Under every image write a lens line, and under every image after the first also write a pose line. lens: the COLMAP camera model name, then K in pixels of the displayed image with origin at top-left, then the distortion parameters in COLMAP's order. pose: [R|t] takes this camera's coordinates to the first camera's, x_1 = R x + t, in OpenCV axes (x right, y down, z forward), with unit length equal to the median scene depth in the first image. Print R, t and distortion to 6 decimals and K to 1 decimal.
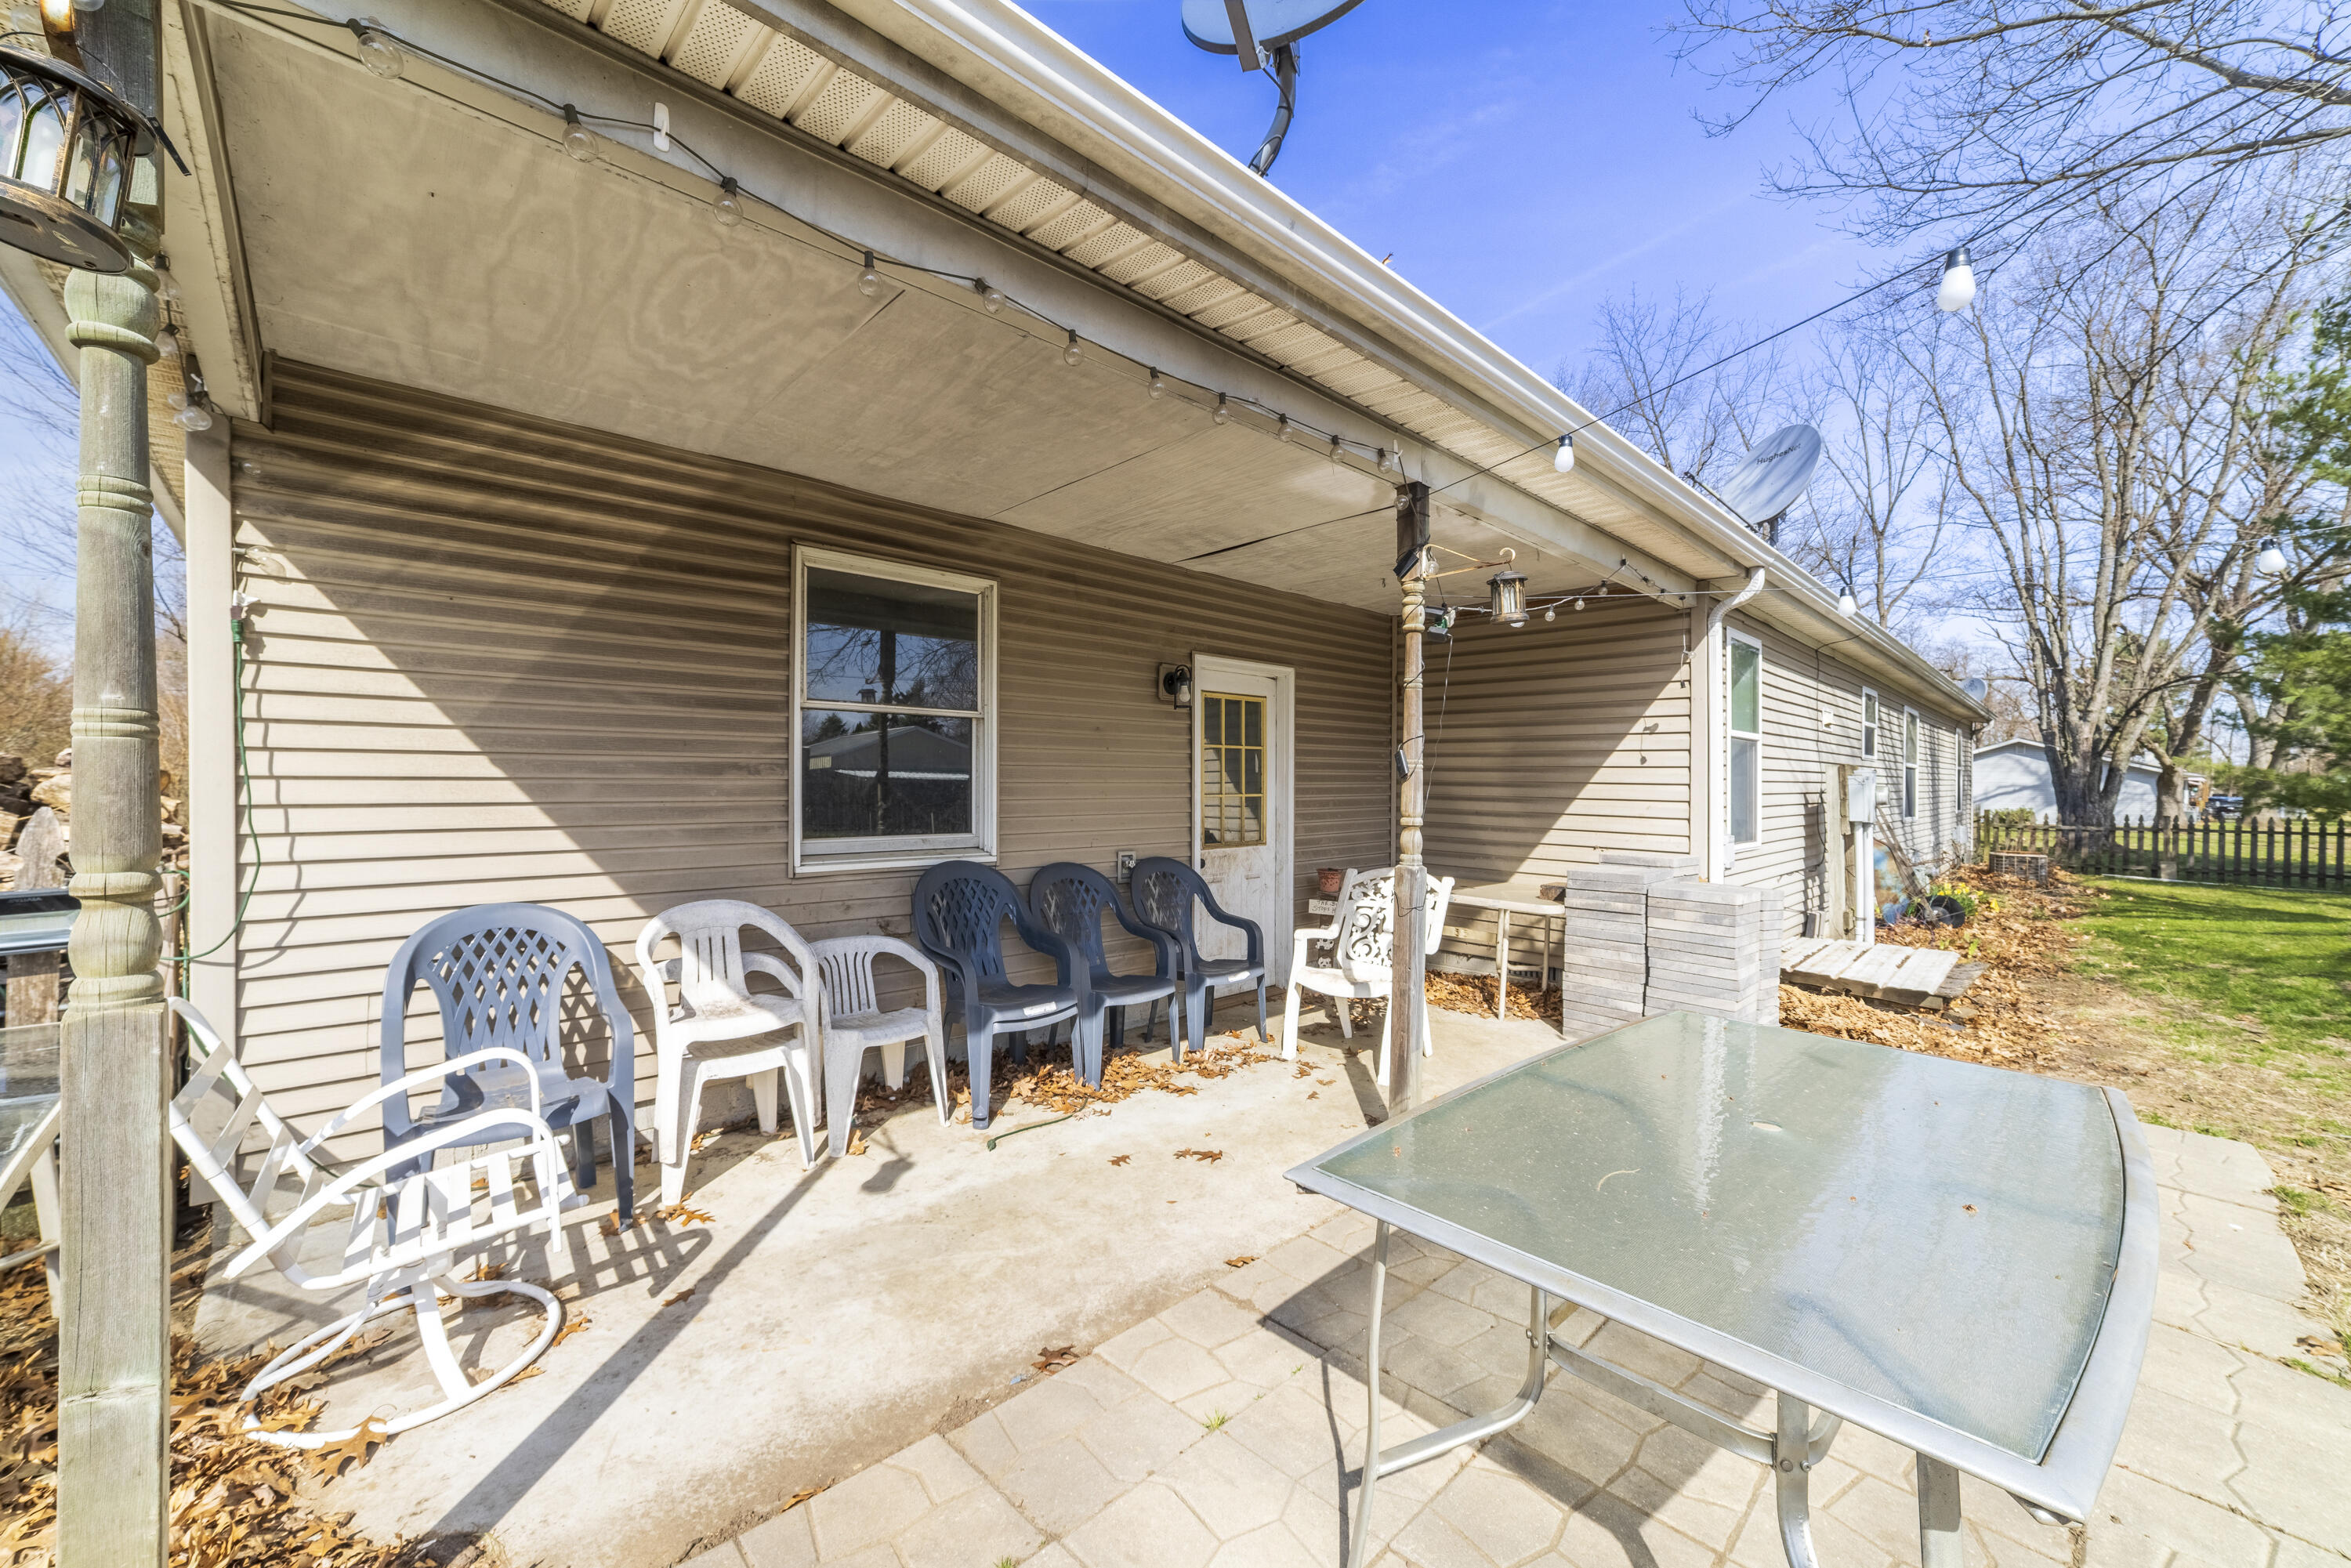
lens RADIAL K [[874.7, 0, 1150.1], [0, 874.7, 802.2], [0, 0, 1]] dist [0.000602, 0.000143]
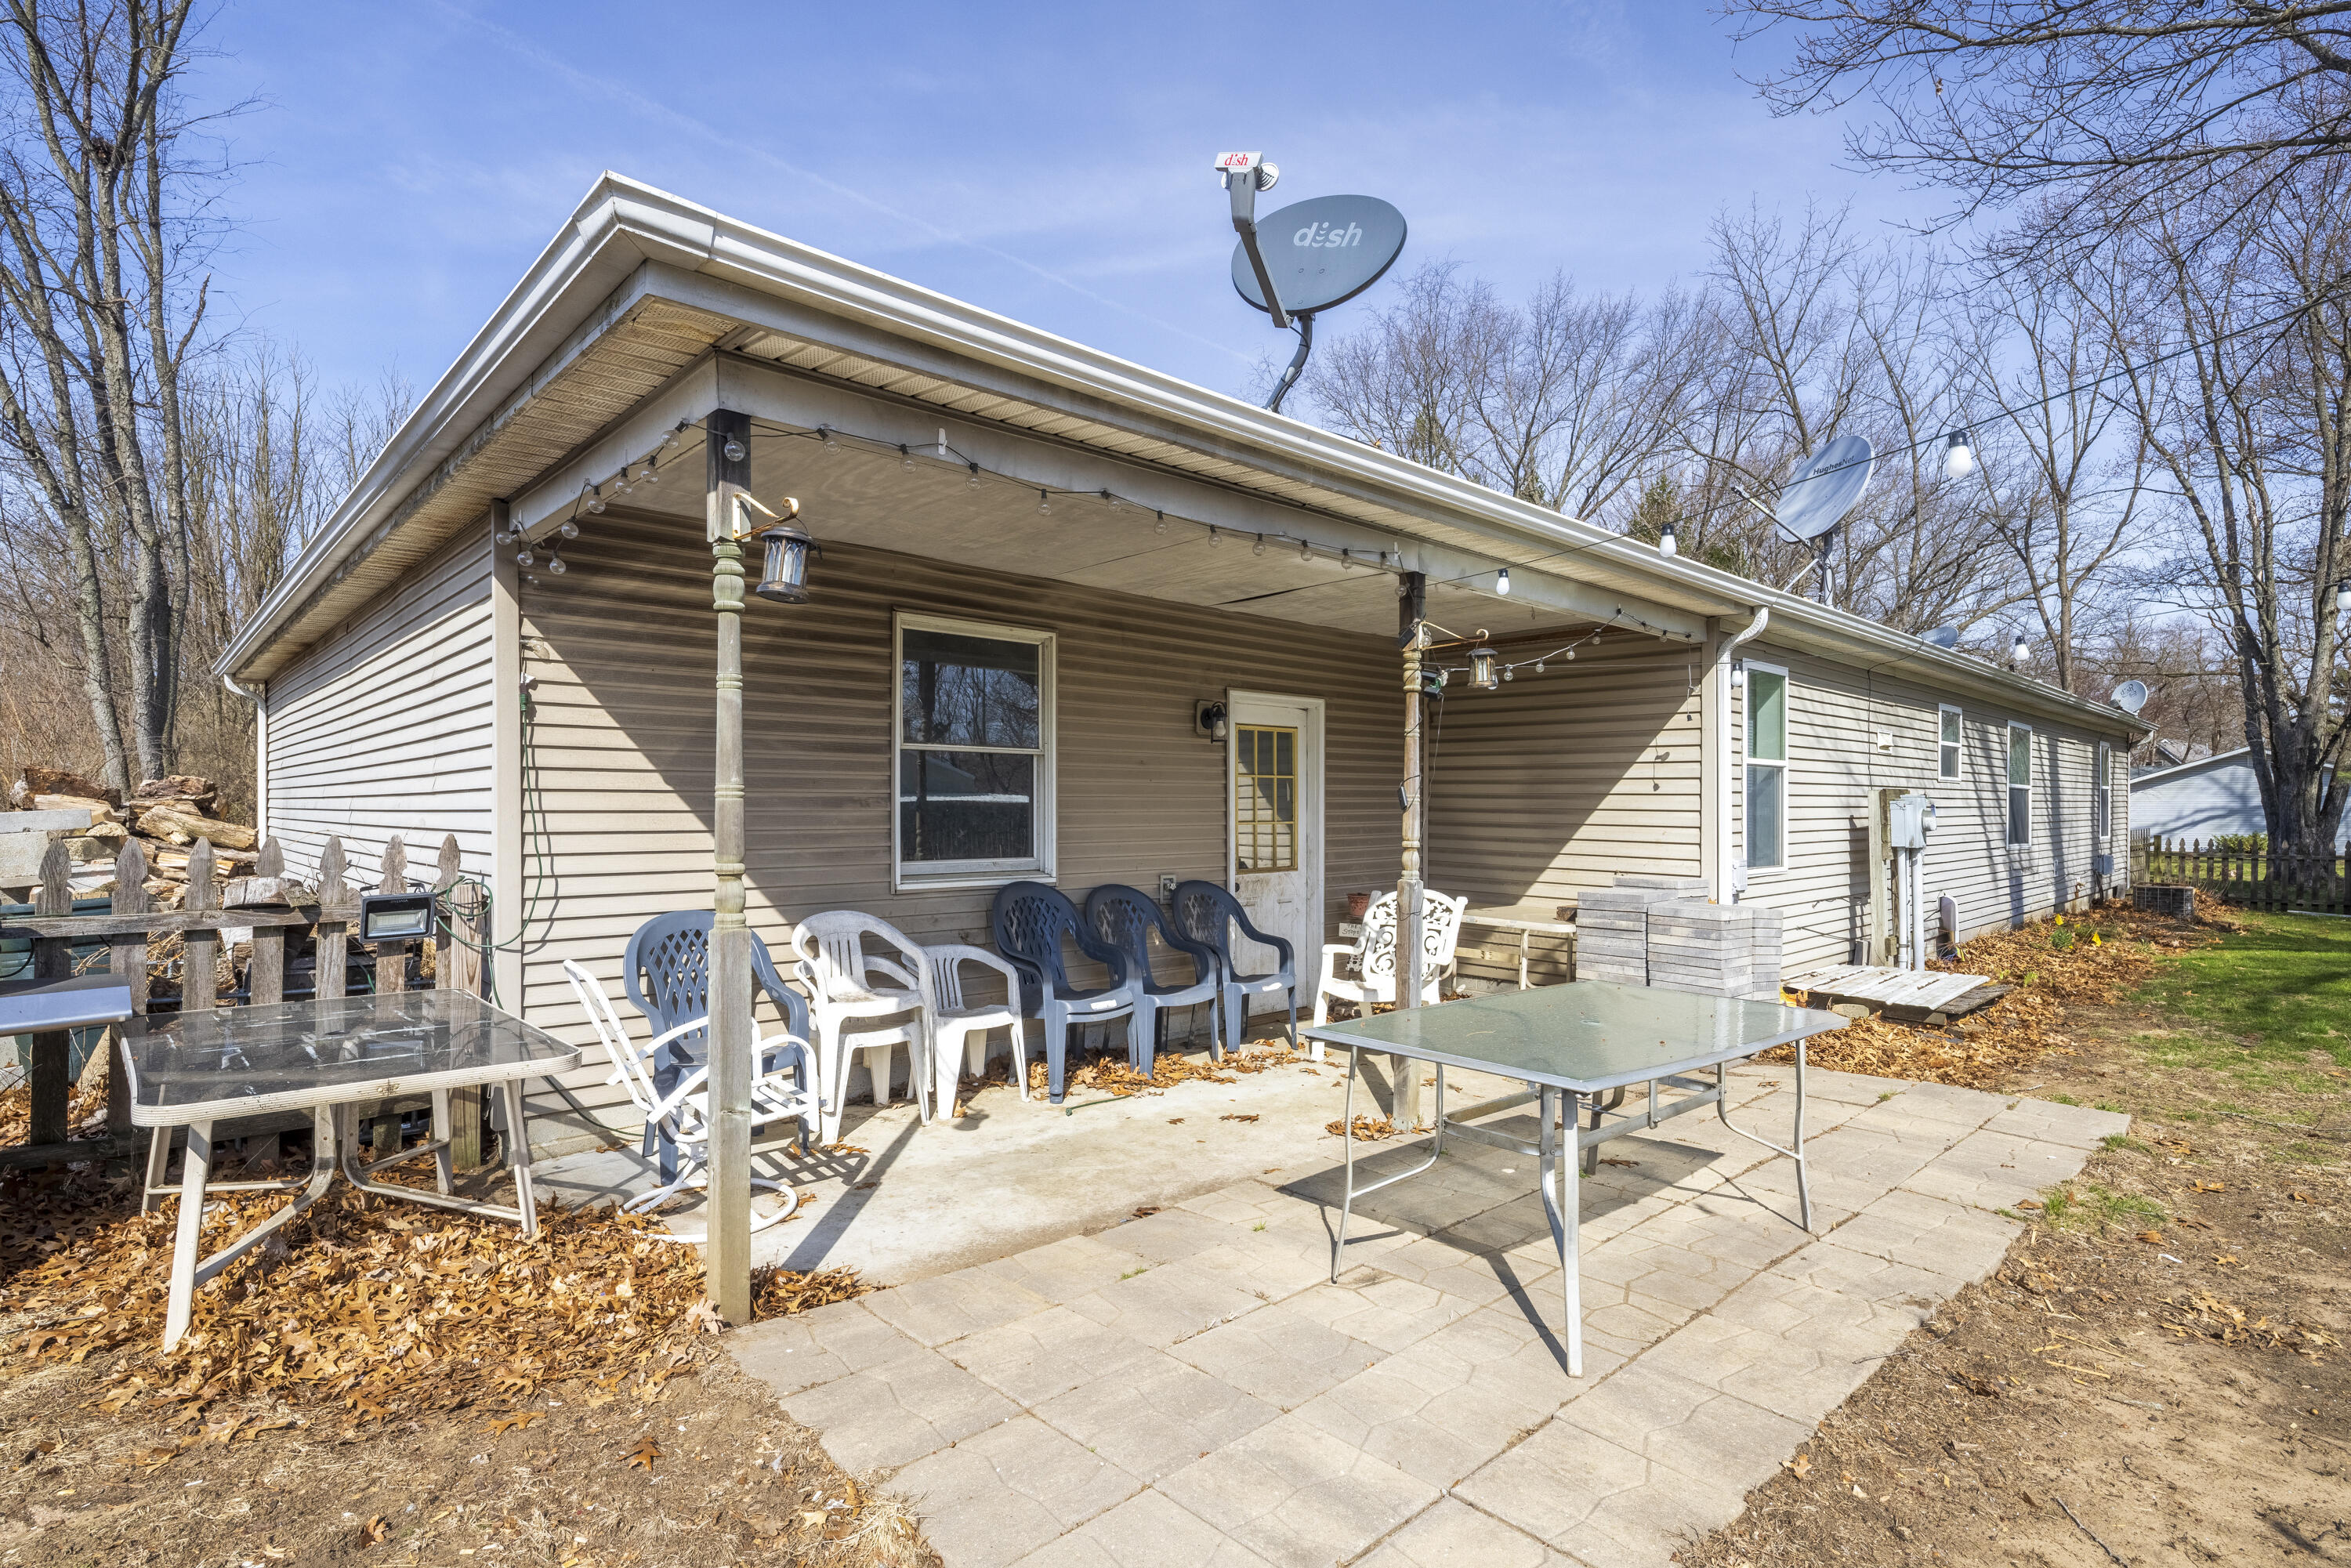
lens RADIAL K [[1135.8, 0, 1168.3], [0, 1135.8, 841.7], [0, 0, 1]] dist [0.059631, 0.000300]
pose [[0.999924, -0.002974, 0.011965, -0.048543], [0.002855, 0.999946, 0.009953, 0.001249], [-0.011994, -0.009918, 0.999879, -0.459950]]
